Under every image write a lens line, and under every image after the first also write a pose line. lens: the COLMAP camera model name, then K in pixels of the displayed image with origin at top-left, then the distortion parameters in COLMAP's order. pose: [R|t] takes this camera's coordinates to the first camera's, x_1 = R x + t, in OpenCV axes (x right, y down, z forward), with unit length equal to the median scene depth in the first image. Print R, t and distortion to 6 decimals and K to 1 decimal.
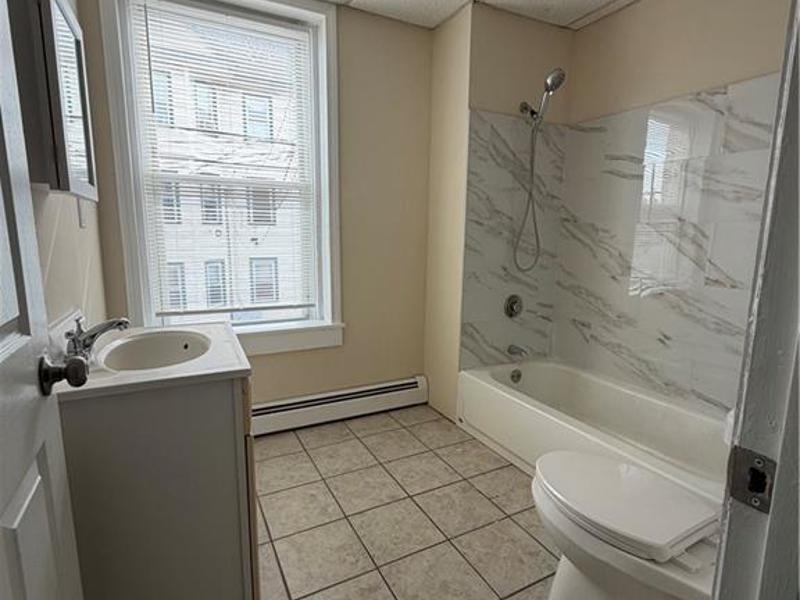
lens RADIAL K [[424.8, 0, 401.8], [0, 424.8, 298.9], [0, 0, 1]] dist [-0.000053, 0.000683]
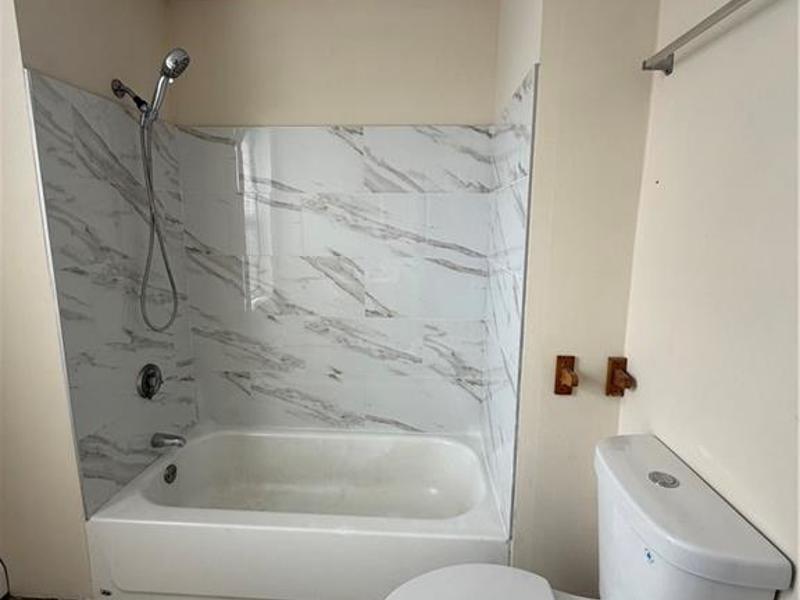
lens RADIAL K [[424.8, 0, 399.3], [0, 424.8, 299.2], [0, 0, 1]] dist [-0.000053, 0.000683]
pose [[0.516330, -0.160964, 0.841127, -0.093274], [0.133109, 0.985325, 0.106849, -0.145083], [-0.845982, 0.056792, 0.530178, 0.310860]]
